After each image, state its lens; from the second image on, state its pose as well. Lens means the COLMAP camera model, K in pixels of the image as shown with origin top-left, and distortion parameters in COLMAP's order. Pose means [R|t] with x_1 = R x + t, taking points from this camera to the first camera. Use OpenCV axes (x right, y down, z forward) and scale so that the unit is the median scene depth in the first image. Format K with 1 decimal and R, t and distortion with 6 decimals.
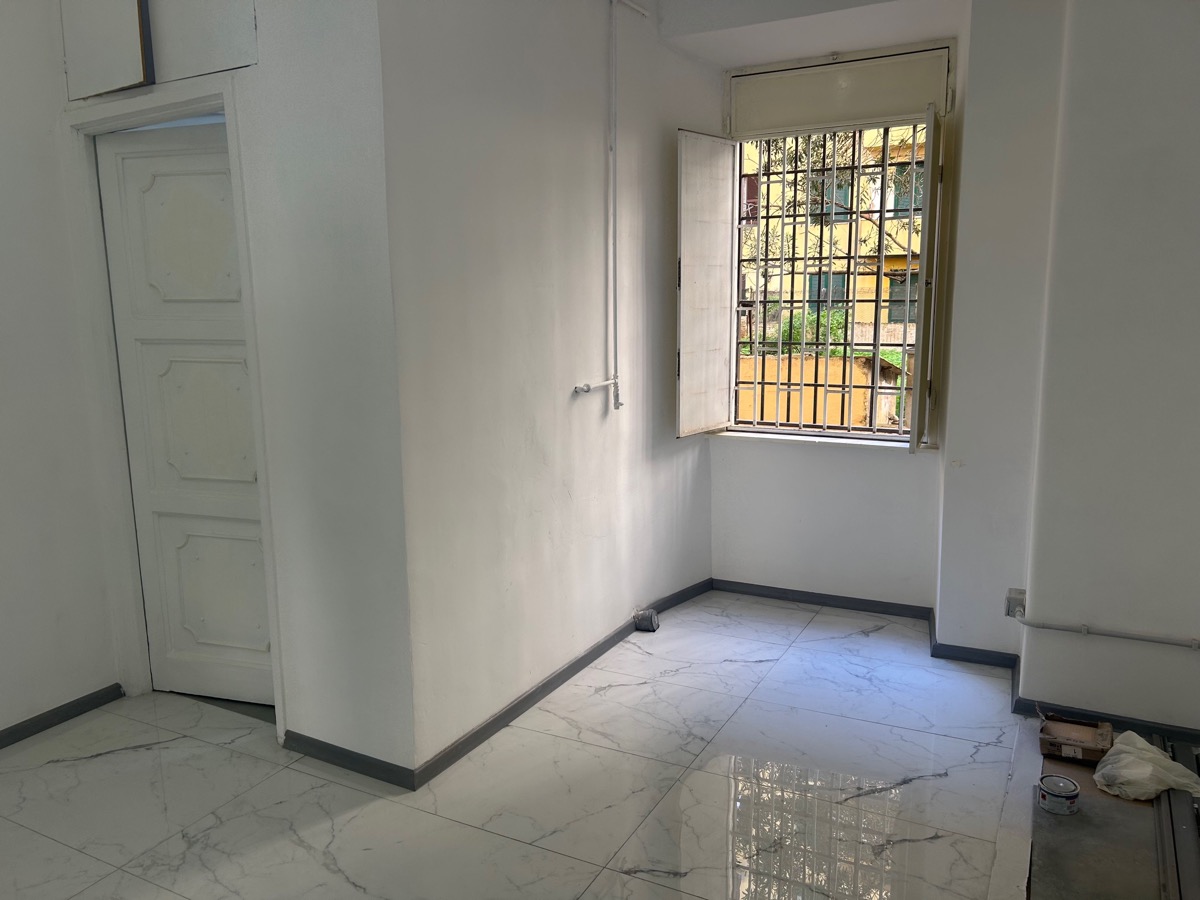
lens RADIAL K [[905.5, 0, 600.0], [0, 905.5, 451.9], [0, 0, 1]] dist [0.046121, -0.050520]
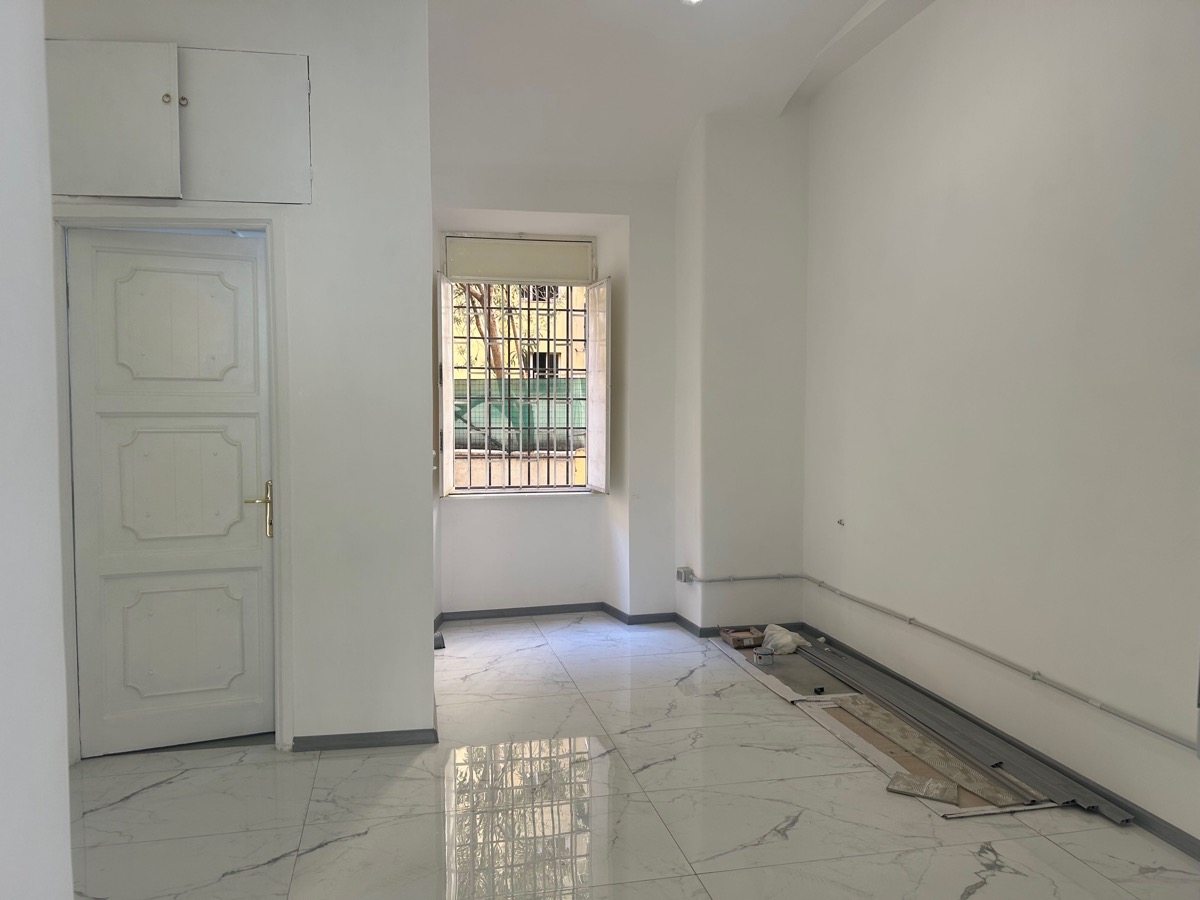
lens RADIAL K [[905.5, 0, 598.4], [0, 905.5, 453.8], [0, 0, 1]] dist [0.046121, -0.050520]
pose [[0.763757, -0.018611, 0.645235, -0.748082], [0.101749, 0.990559, -0.091867, 0.083712], [-0.637434, 0.135816, 0.758440, -0.188906]]
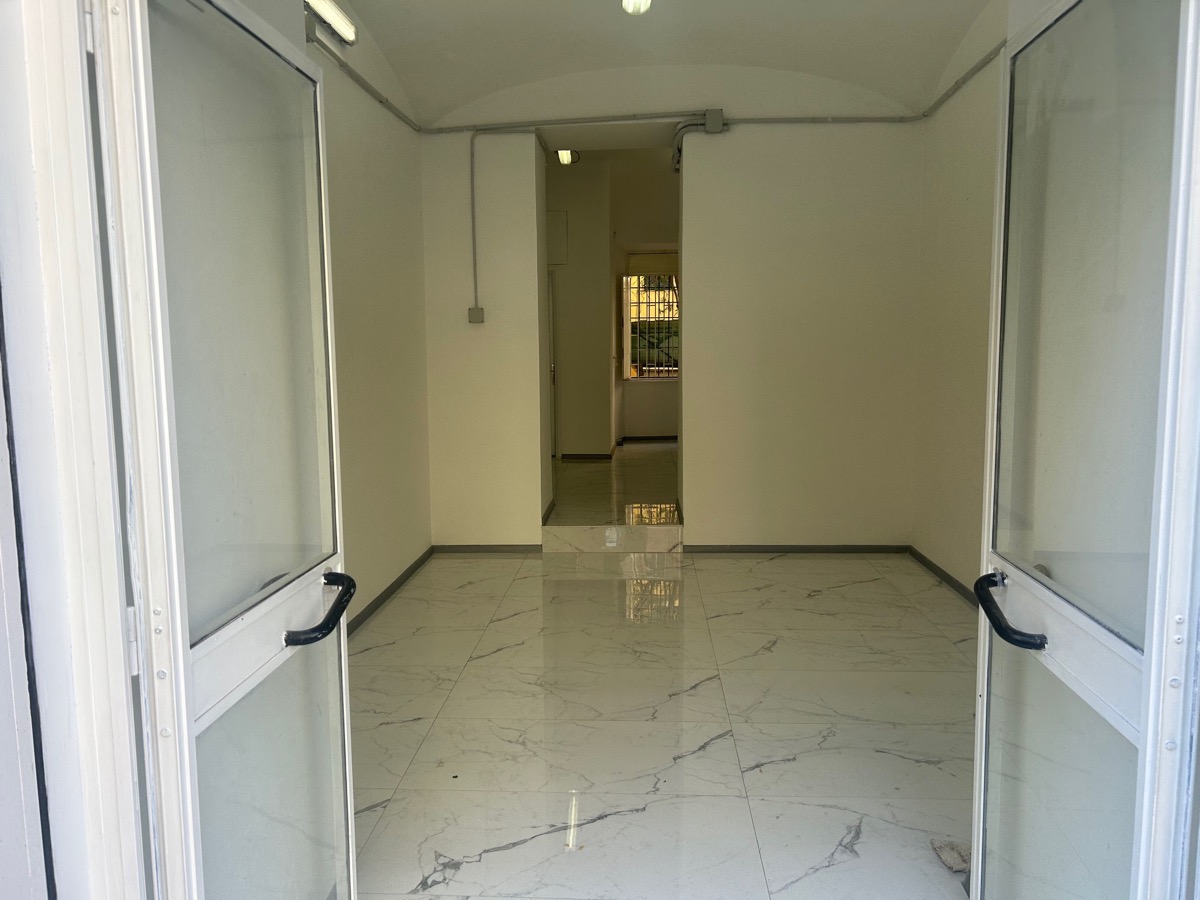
lens RADIAL K [[905.5, 0, 592.5], [0, 905.5, 451.2], [0, 0, 1]] dist [0.046121, -0.050520]
pose [[0.908913, -0.044910, 0.414561, -1.514509], [0.071445, 0.996254, -0.048715, 0.432324], [-0.410820, 0.073896, 0.908717, -1.937293]]
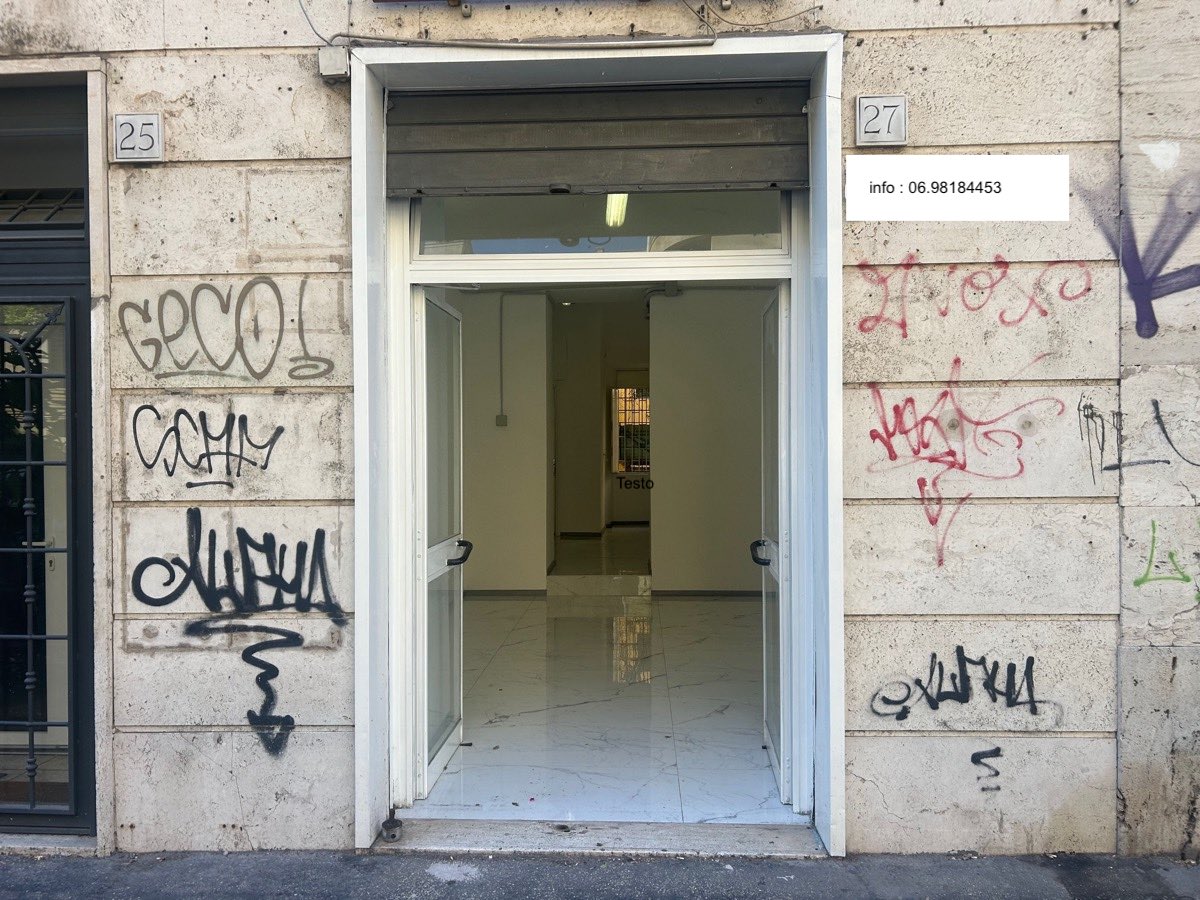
lens RADIAL K [[905.5, 0, 598.2], [0, 905.5, 449.5], [0, 0, 1]] dist [0.046121, -0.050520]
pose [[0.904735, 0.008803, 0.425884, -1.806656], [0.066567, 0.984582, -0.161764, 0.567796], [-0.420742, 0.174703, 0.890199, -2.589546]]
